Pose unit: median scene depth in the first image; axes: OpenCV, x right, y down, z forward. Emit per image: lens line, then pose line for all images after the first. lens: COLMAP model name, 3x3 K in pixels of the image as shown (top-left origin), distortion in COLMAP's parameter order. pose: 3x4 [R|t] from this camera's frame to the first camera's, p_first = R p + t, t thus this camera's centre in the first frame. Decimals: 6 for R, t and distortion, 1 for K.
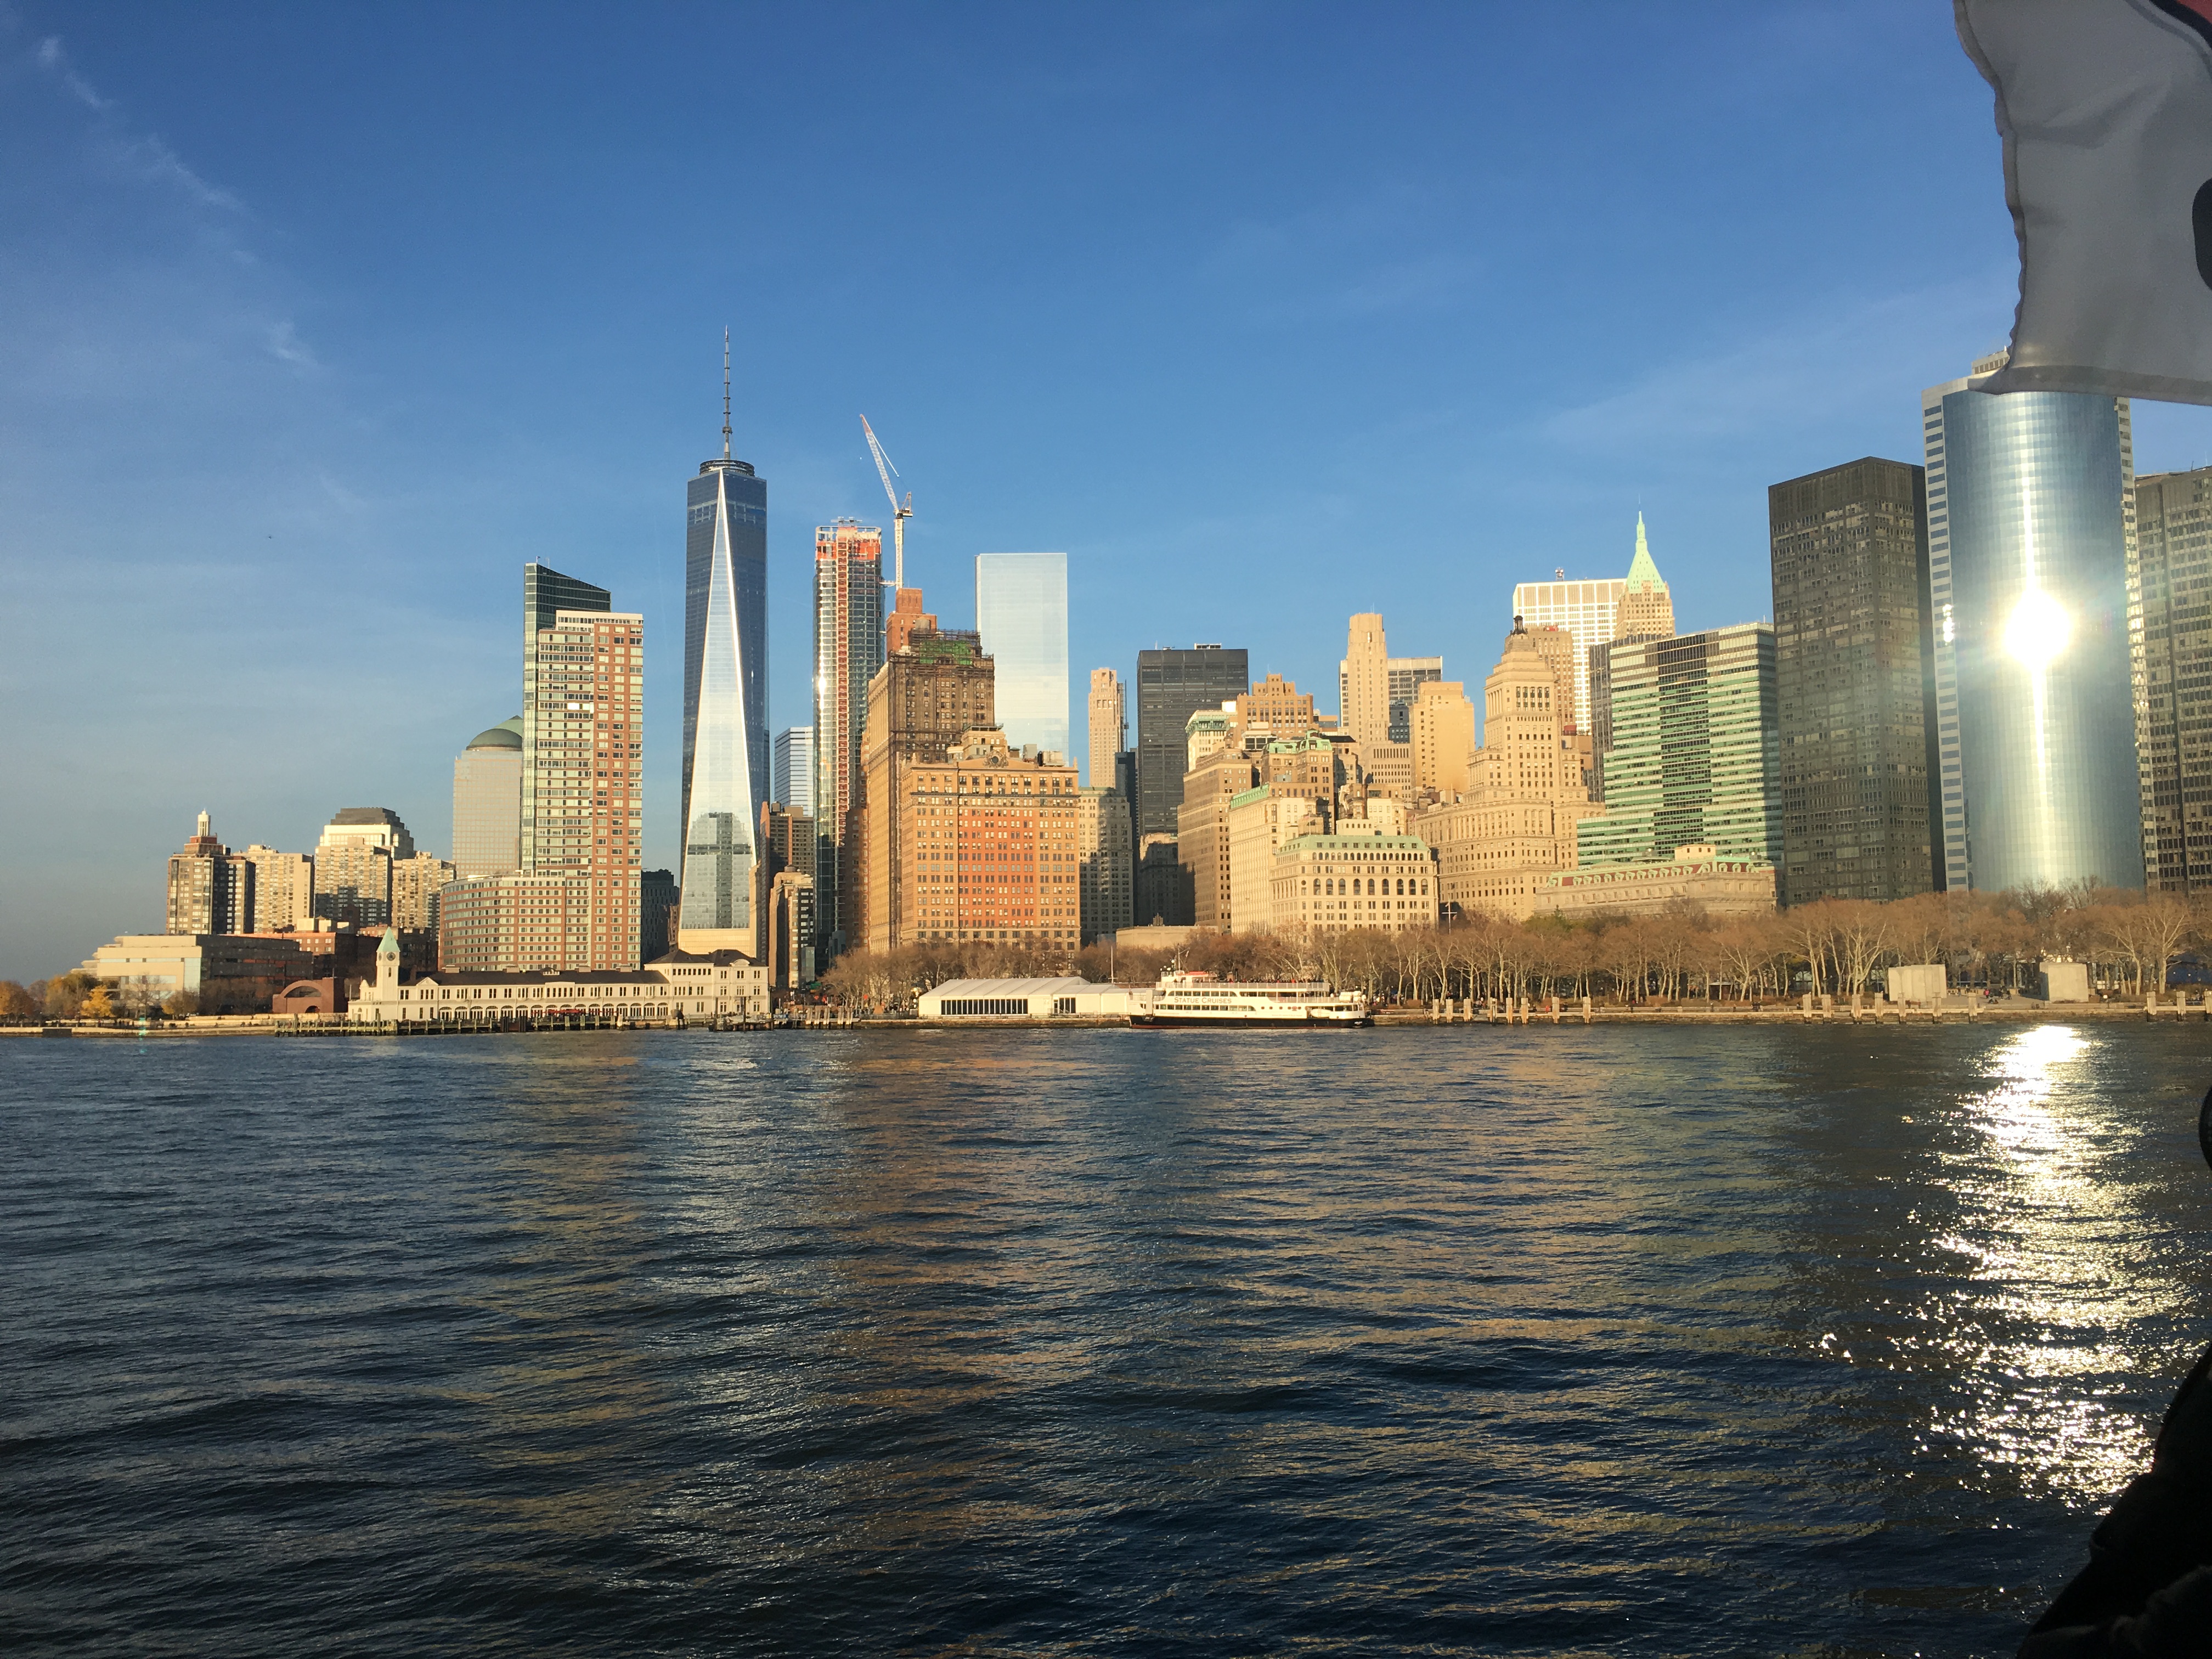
lens RADIAL K [[1891.7, 0, 1105.9], [0, 1891.7, 837.3], [0, 0, 1]] dist [0.079068, -0.101136]
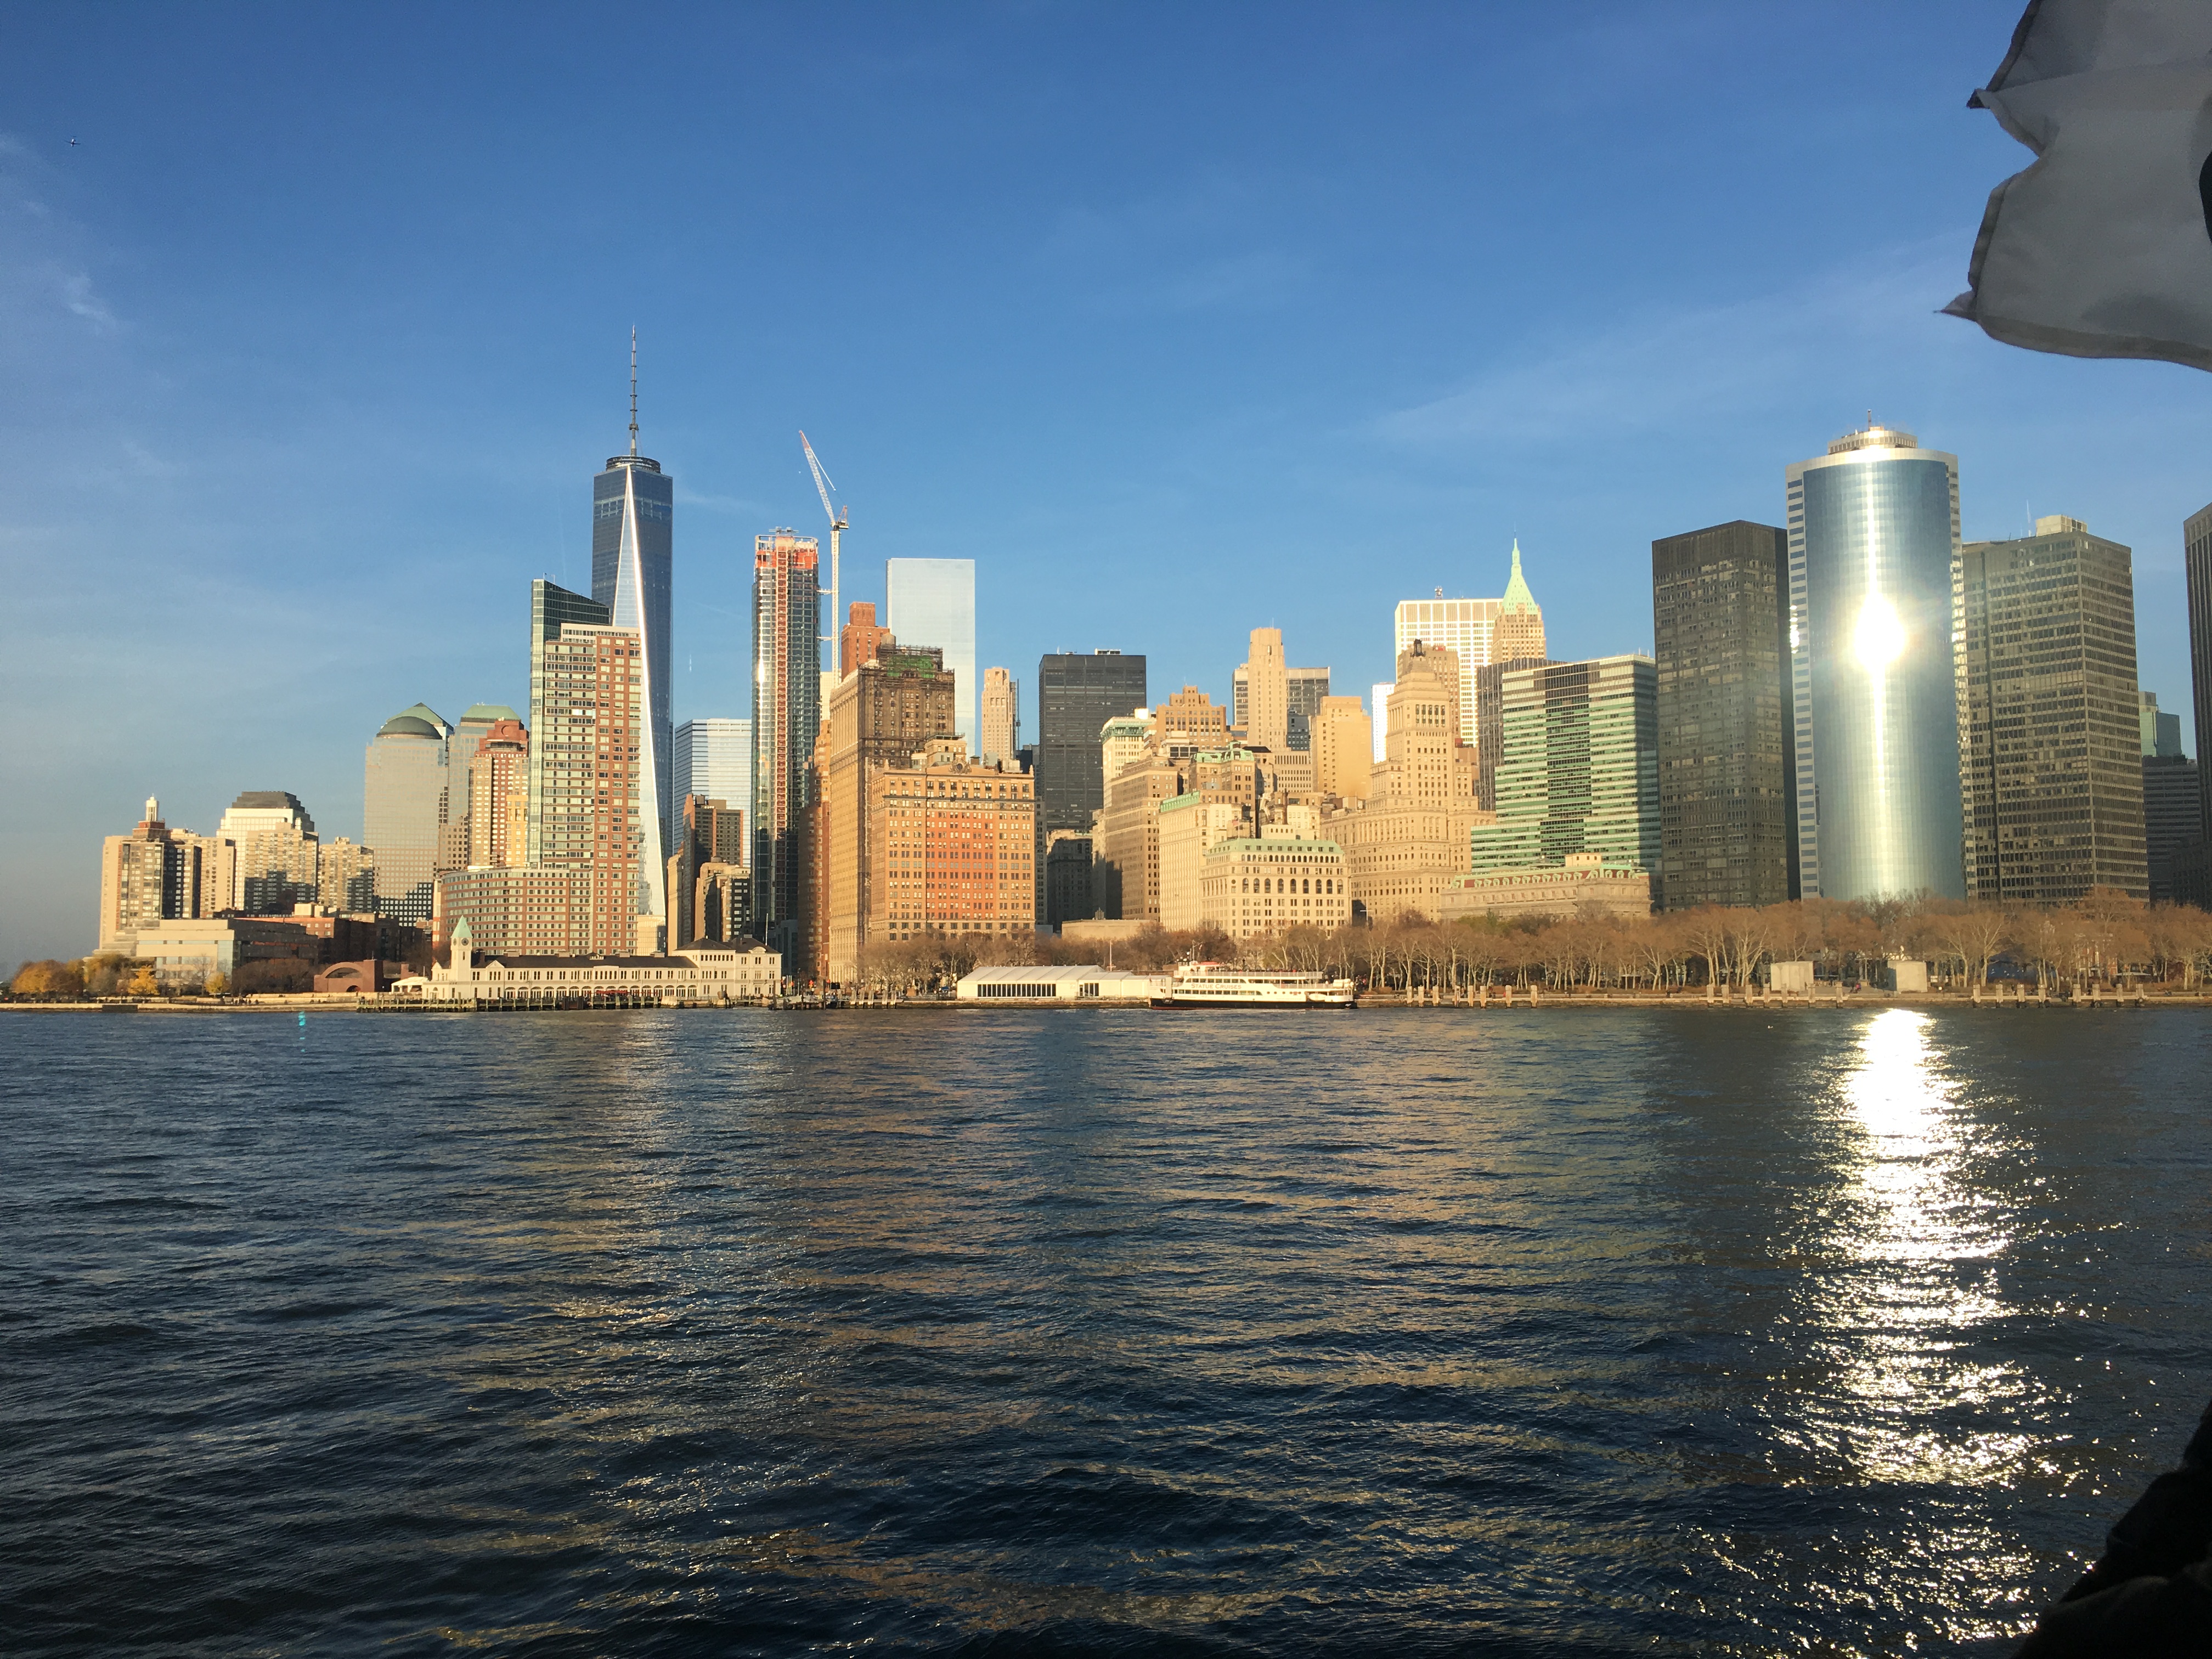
lens RADIAL K [[1891.0, 0, 1106.0], [0, 1891.0, 829.5], [0, 0, 1]] dist [0.066368, -0.046137]
pose [[0.996794, 0.014262, 0.078729, -0.062892], [-0.014397, 0.999896, 0.001148, -0.007362], [-0.078705, -0.002278, 0.996895, -0.104618]]
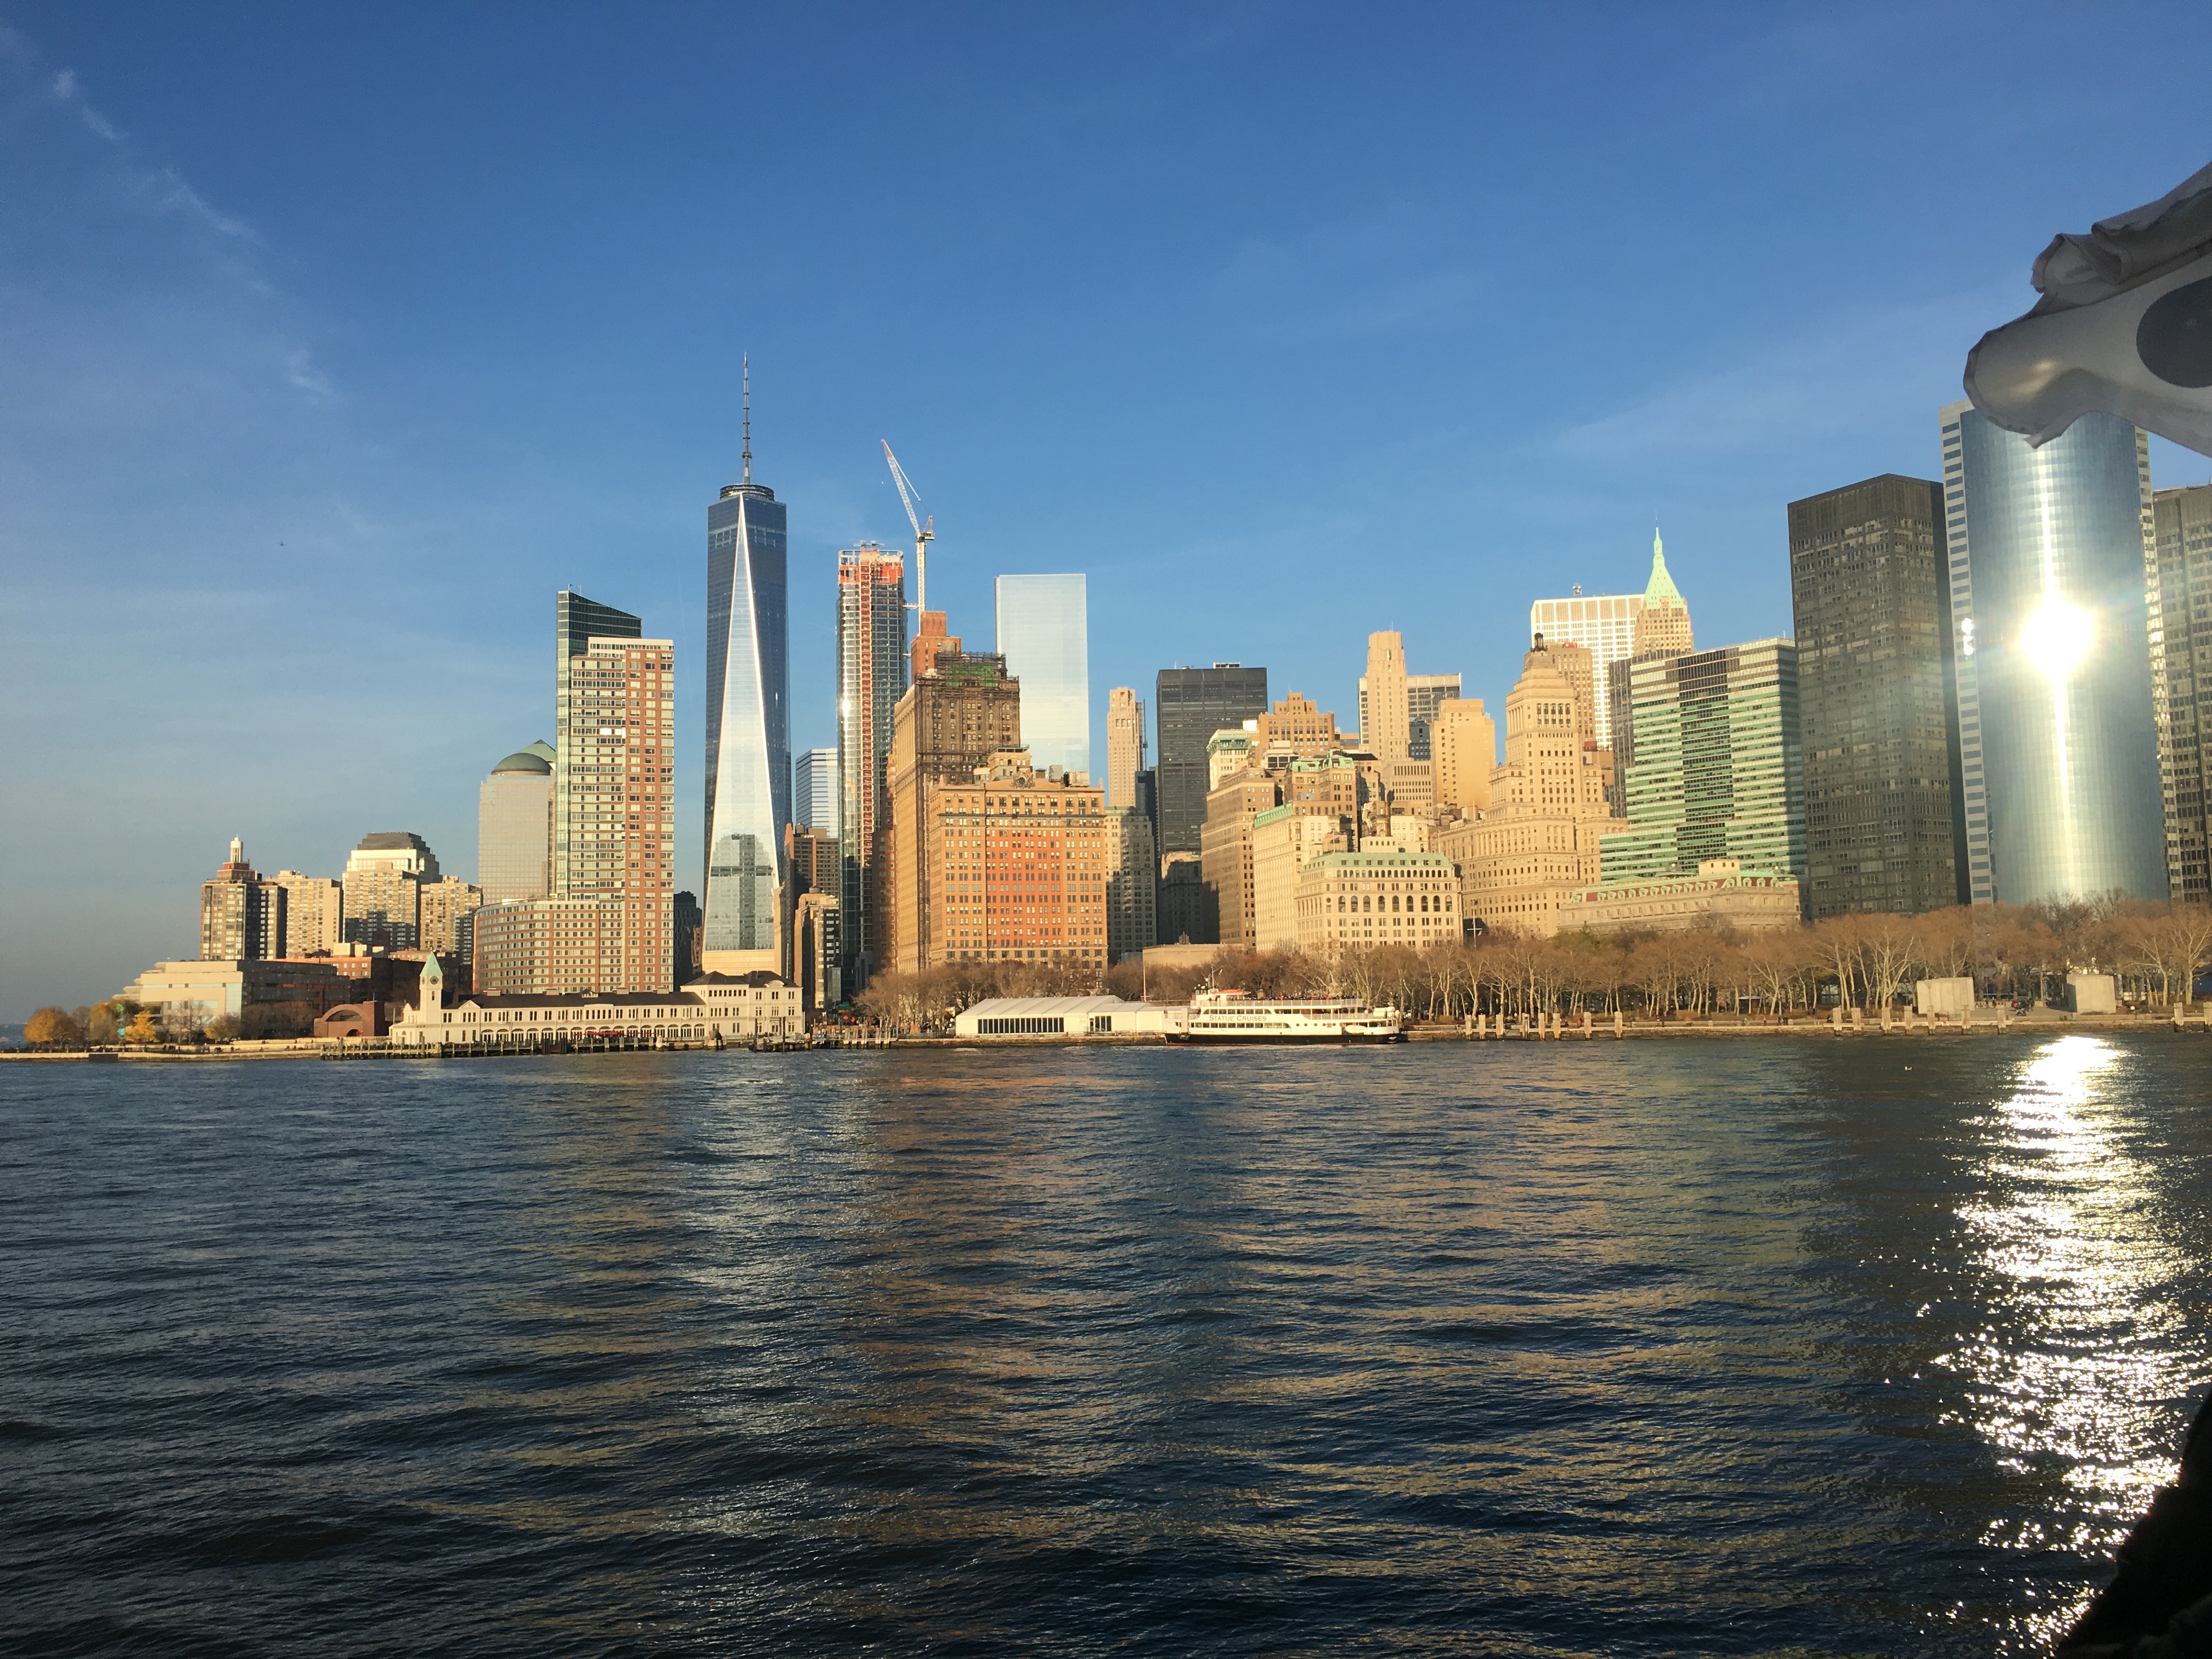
lens RADIAL K [[1891.7, 0, 1104.9], [0, 1891.7, 833.9], [0, 0, 1]] dist [0.076990, -0.097911]
pose [[0.999928, -0.007994, -0.008902, -0.005672], [0.007892, 0.999903, -0.011445, -0.000684], [0.008993, 0.011374, 0.999895, -0.008923]]
